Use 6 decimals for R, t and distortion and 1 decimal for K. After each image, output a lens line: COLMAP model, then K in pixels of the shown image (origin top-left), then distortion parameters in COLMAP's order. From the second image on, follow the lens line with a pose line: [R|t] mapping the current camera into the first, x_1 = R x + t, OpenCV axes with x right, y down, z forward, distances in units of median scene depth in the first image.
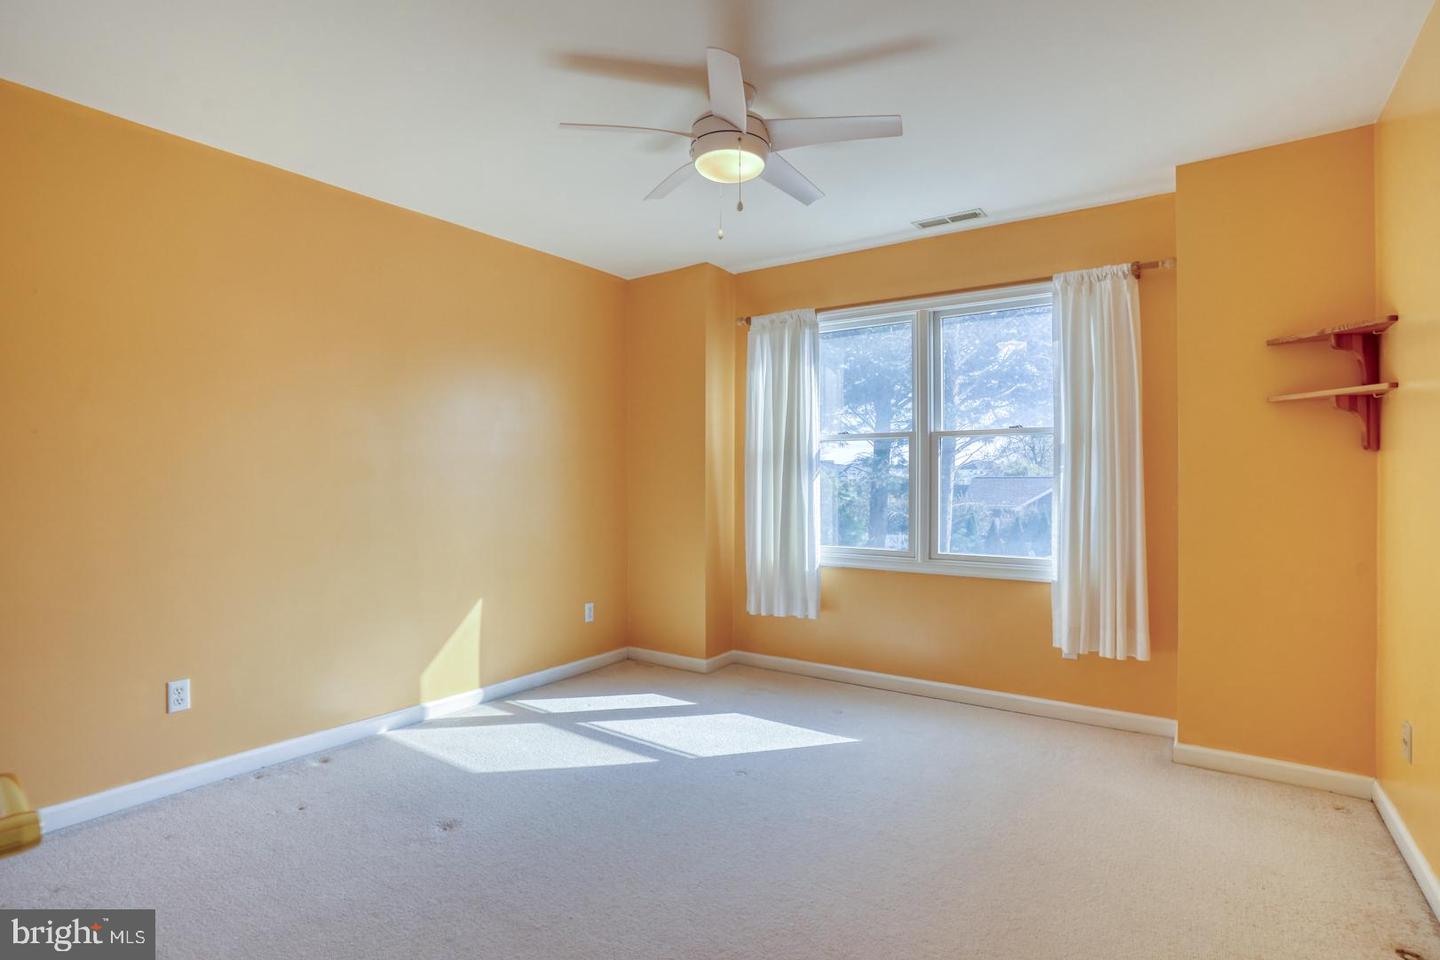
lens RADIAL K [[712.1, 0, 714.7], [0, 712.1, 473.0], [0, 0, 1]] dist [-0.080574, 0.041558]
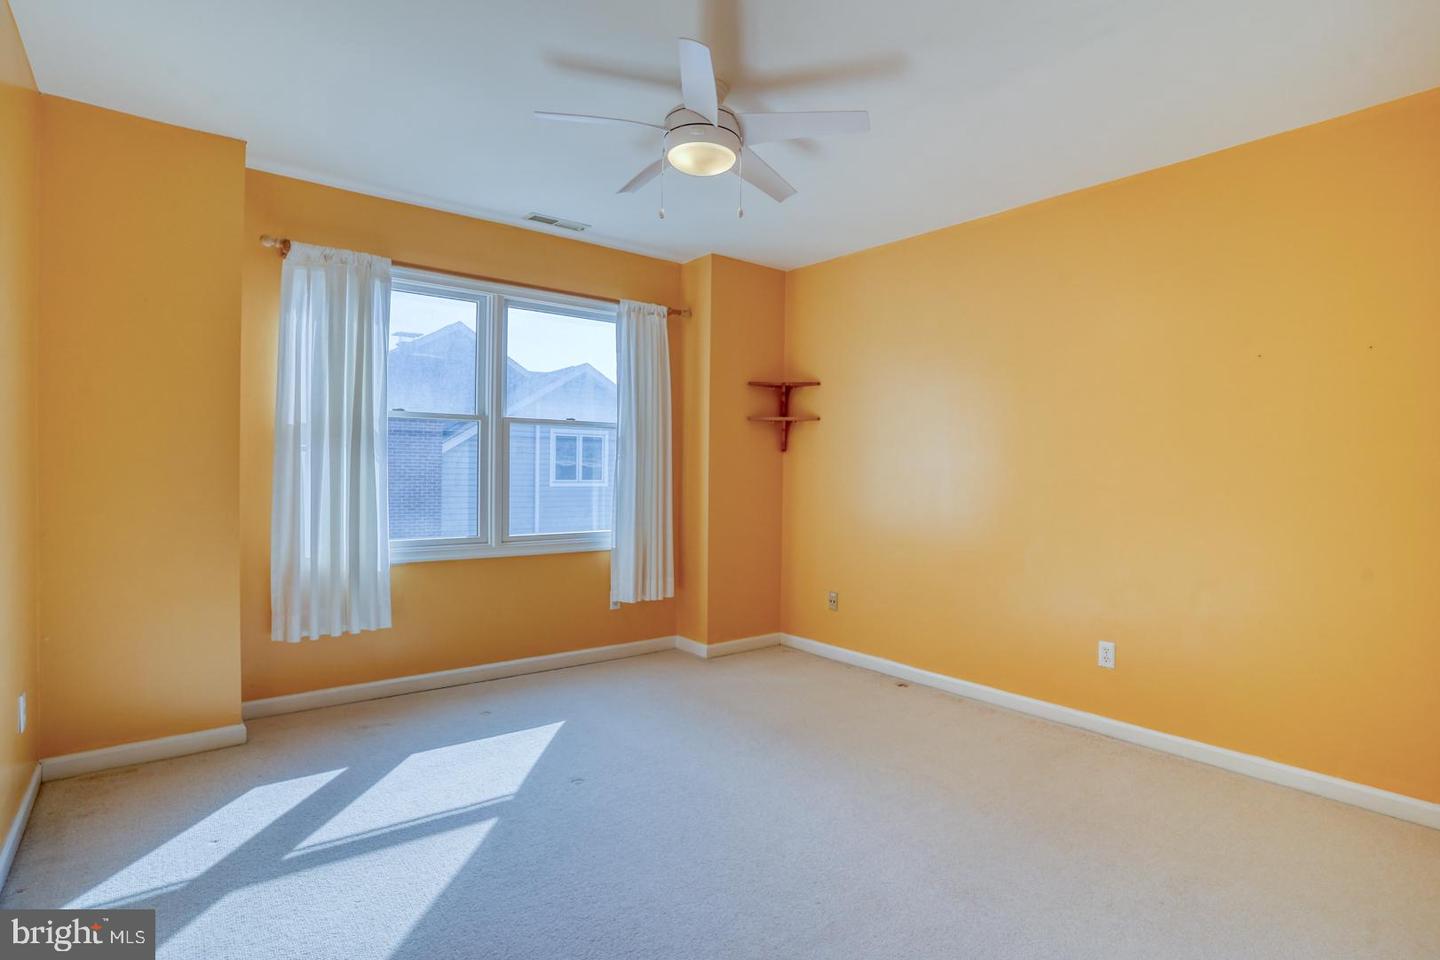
lens RADIAL K [[712.1, 0, 714.7], [0, 712.1, 473.0], [0, 0, 1]] dist [-0.080574, 0.041558]
pose [[0.282792, -0.003993, 0.959173, -0.663798], [-0.021641, 0.999710, 0.010542, 0.004969], [-0.958937, -0.023738, 0.282624, 0.479146]]
